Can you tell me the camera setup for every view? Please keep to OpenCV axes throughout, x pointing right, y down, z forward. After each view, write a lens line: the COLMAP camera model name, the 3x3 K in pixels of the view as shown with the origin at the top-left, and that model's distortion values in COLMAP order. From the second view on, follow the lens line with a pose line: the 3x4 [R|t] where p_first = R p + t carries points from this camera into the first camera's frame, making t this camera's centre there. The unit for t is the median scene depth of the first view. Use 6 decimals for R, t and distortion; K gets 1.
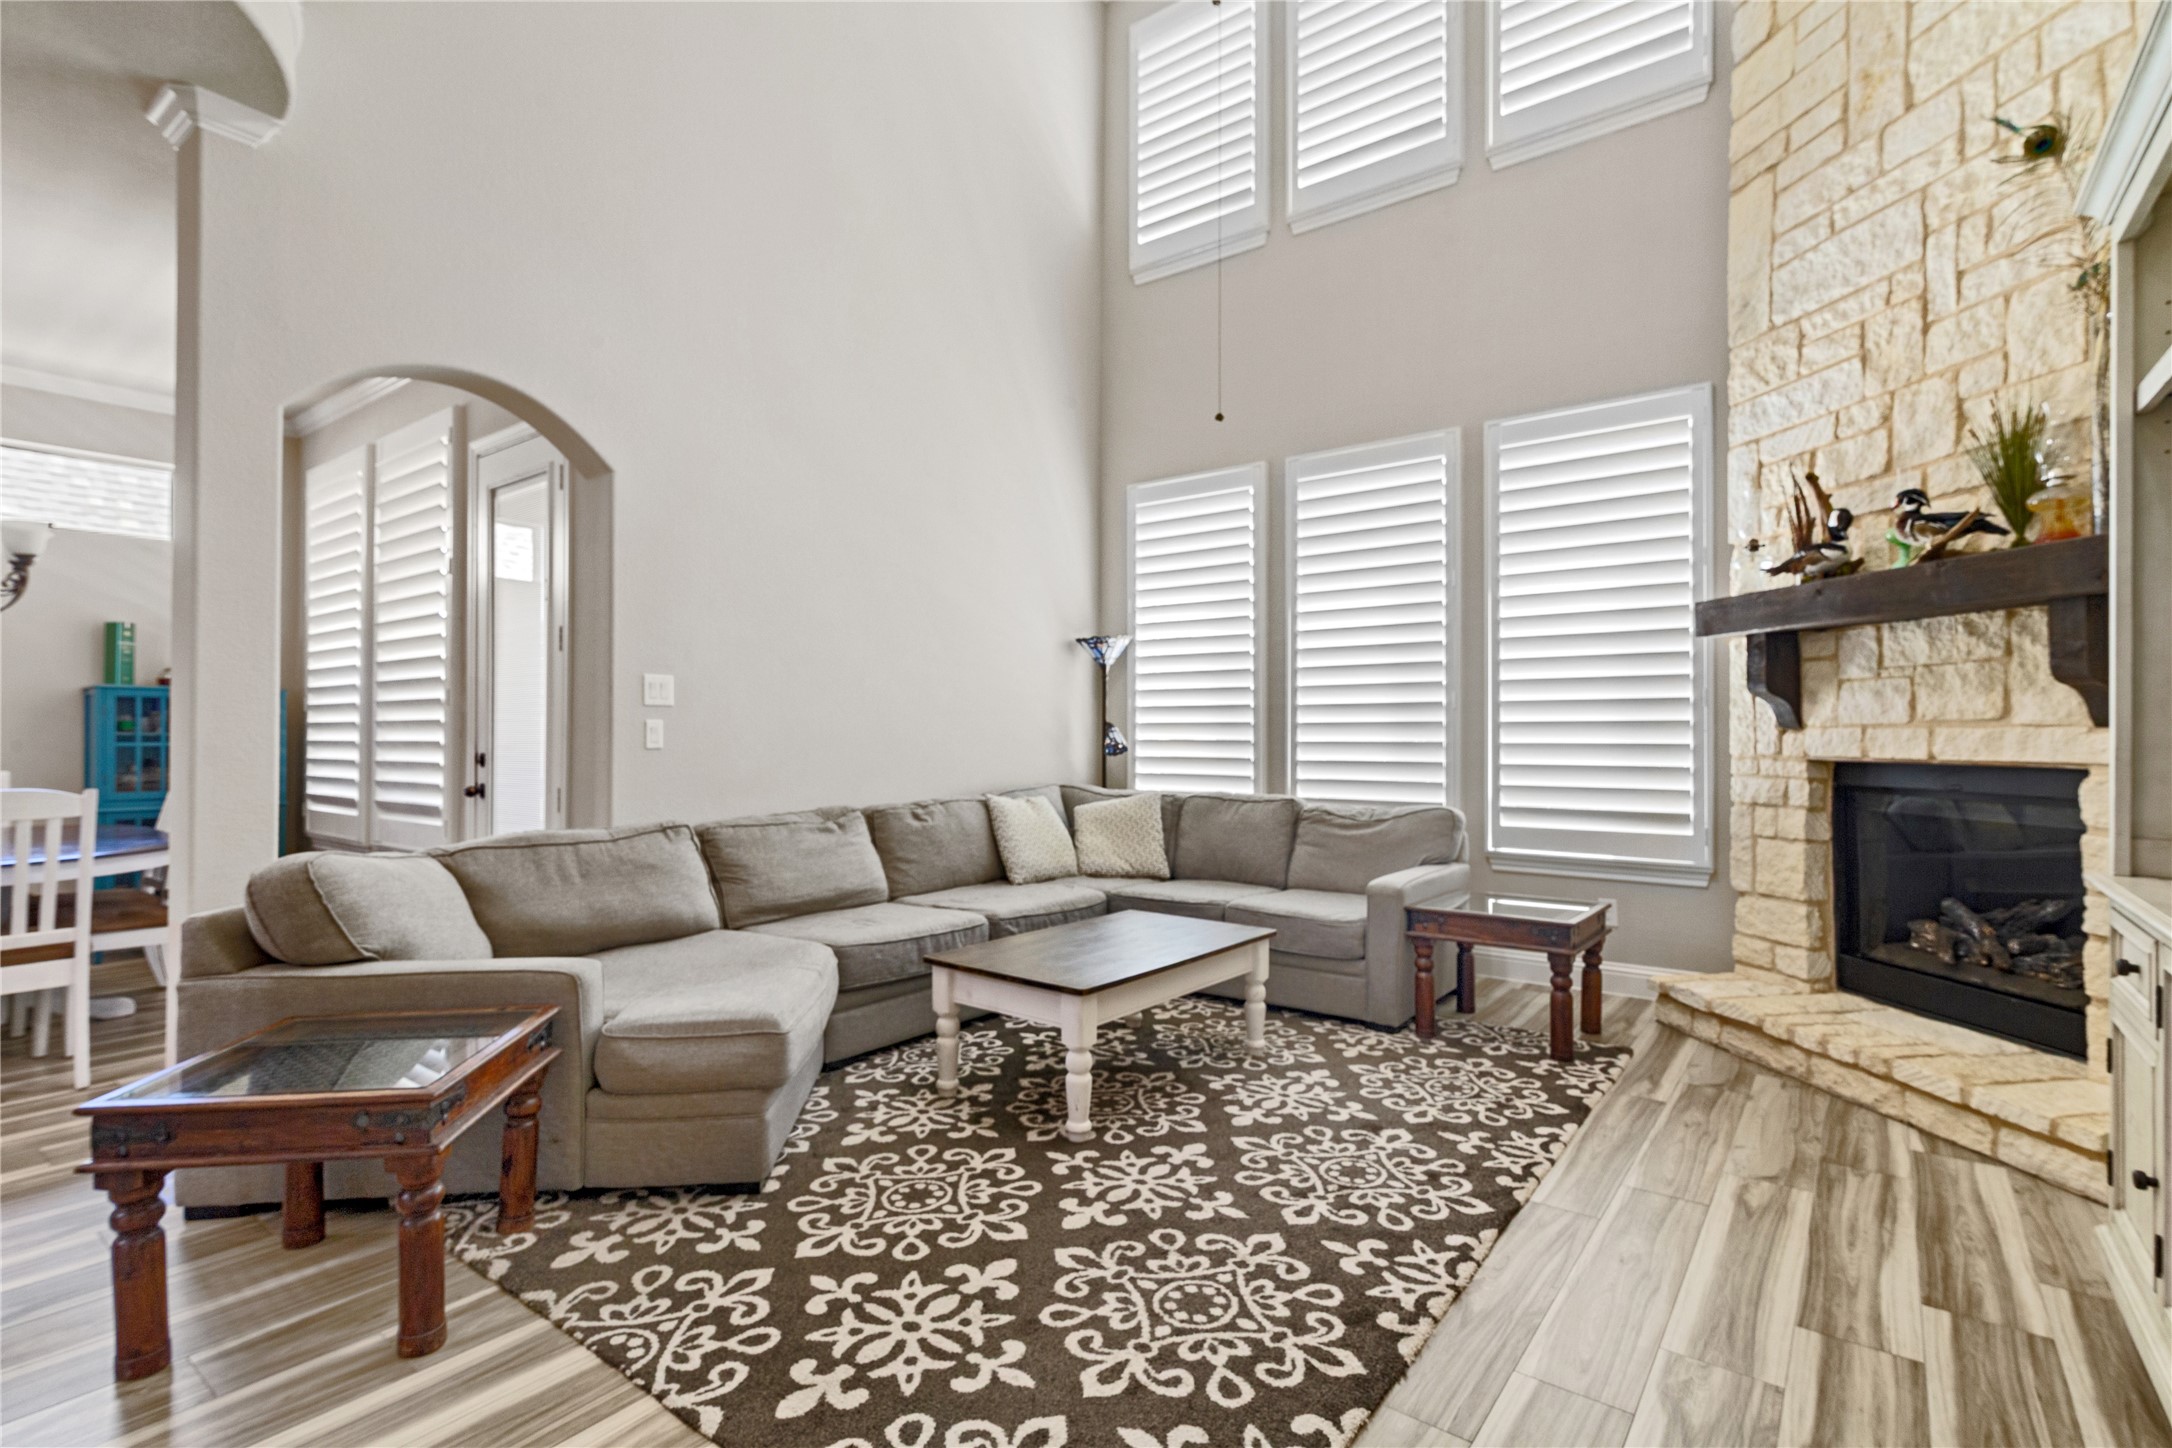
lens RADIAL K [[1003.6, 0, 1086.0], [0, 1003.6, 724.0], [0, 0, 1]] dist [0.007075, -0.000803]
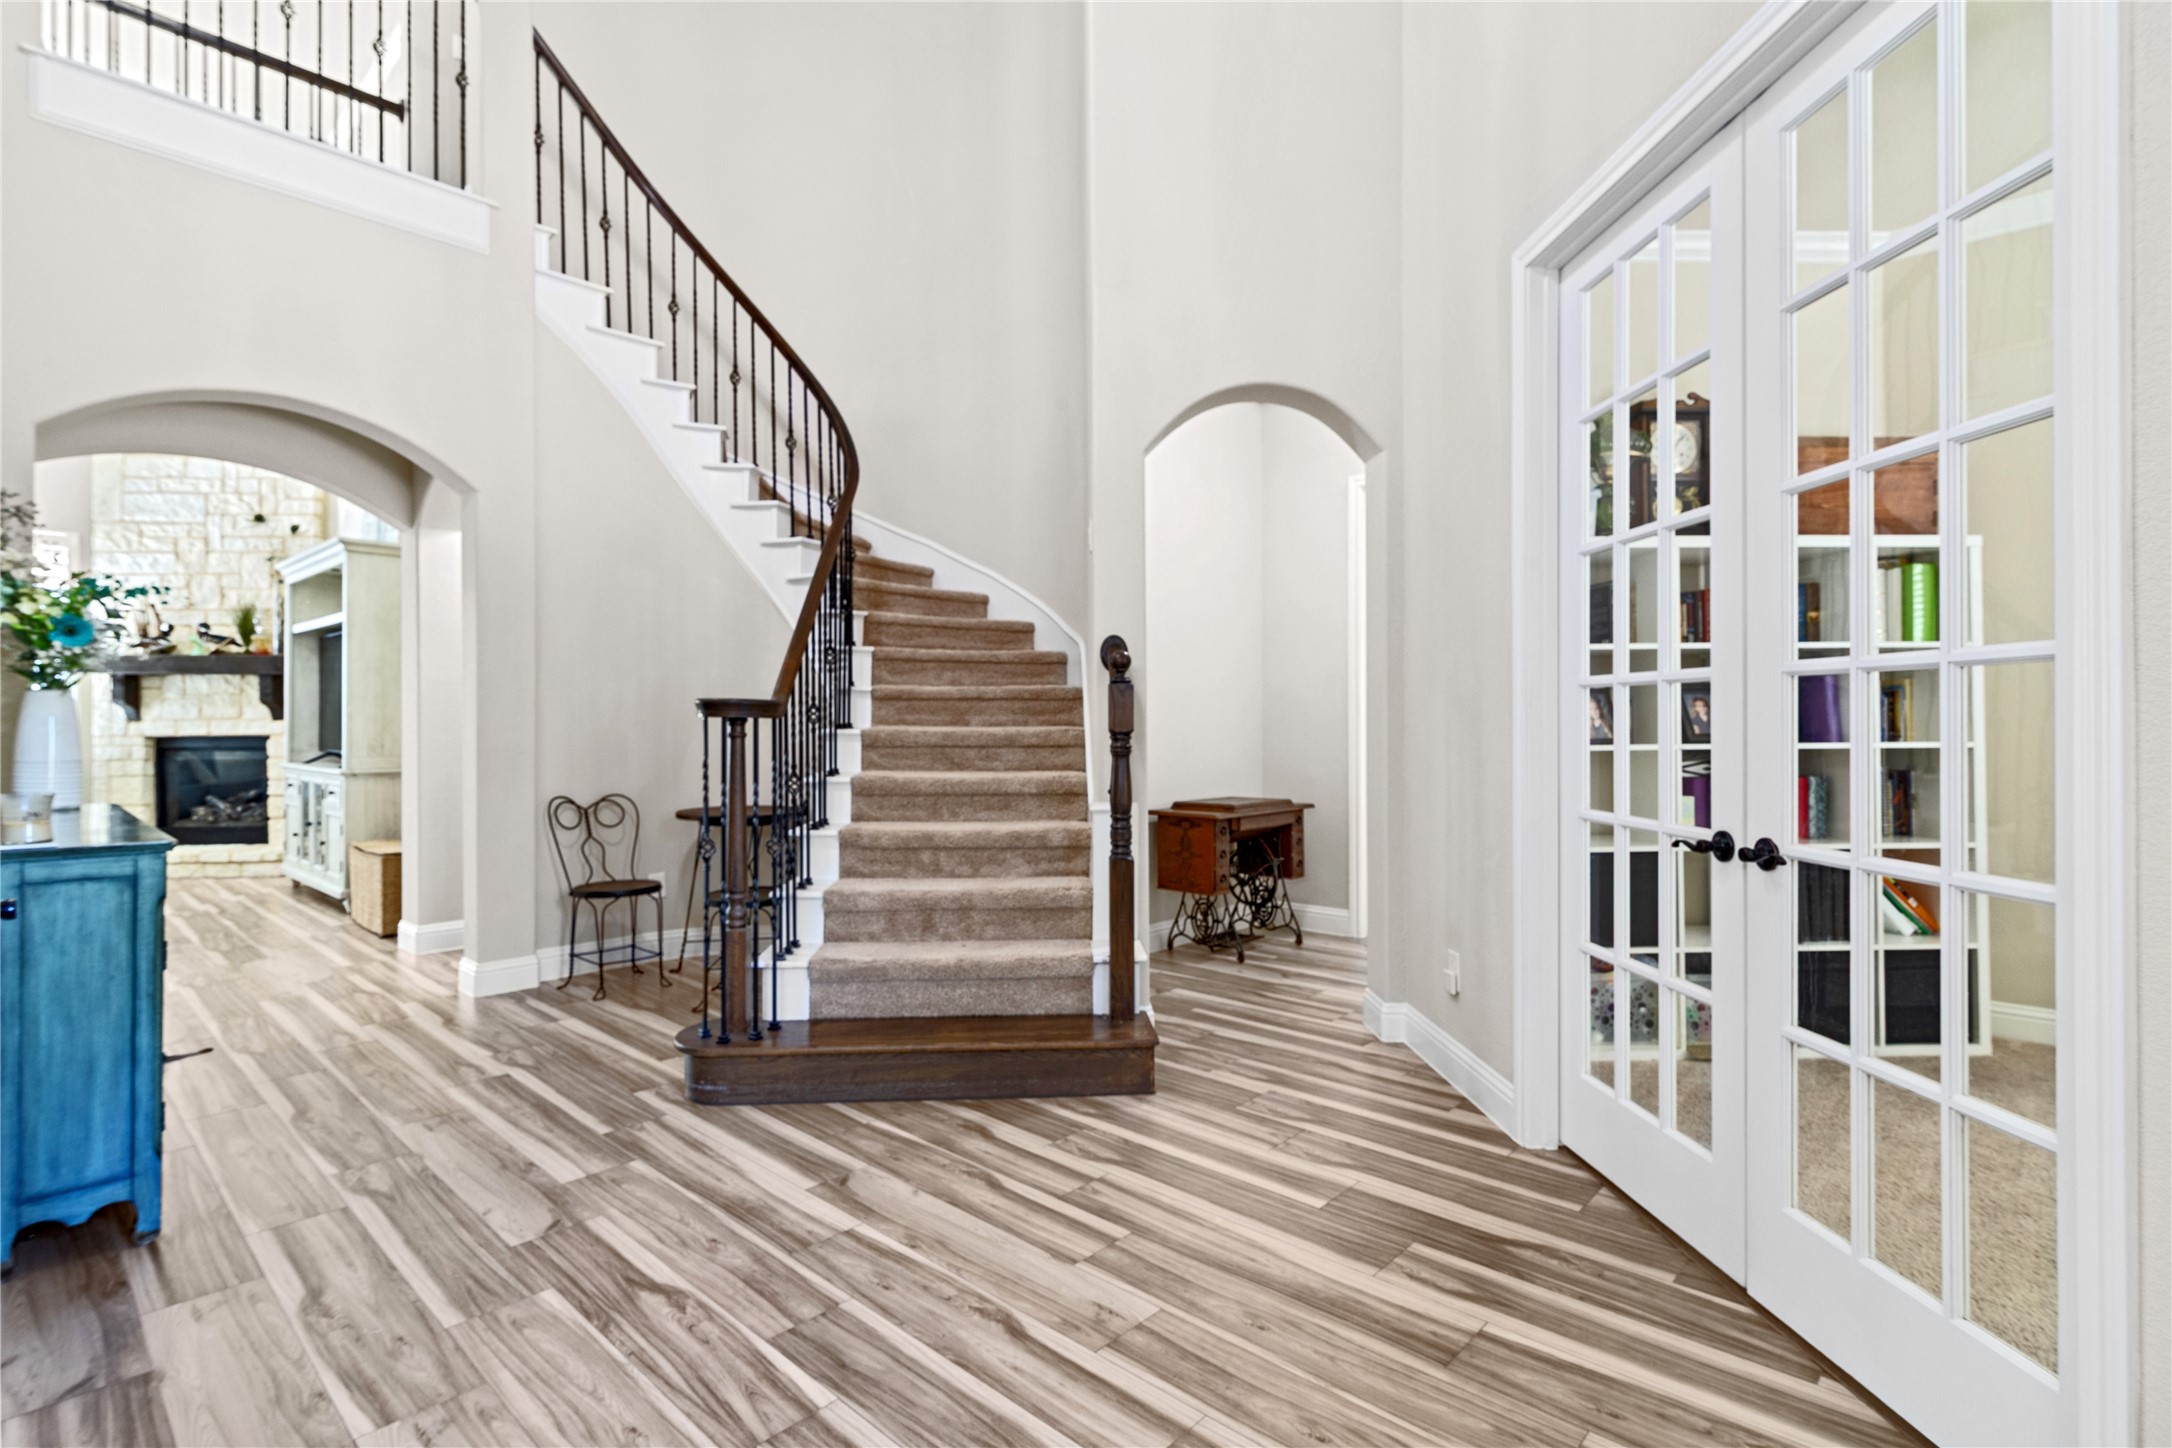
lens RADIAL K [[1025.1, 0, 1096.5], [0, 1025.1, 713.7], [0, 0, 1]] dist [0.005016, 0.000971]
pose [[0.066719, 0.000353, 0.997772, -1.449025], [-0.005854, 0.999983, 0.000037, -0.025586], [-0.997755, -0.005844, 0.066720, -1.255779]]
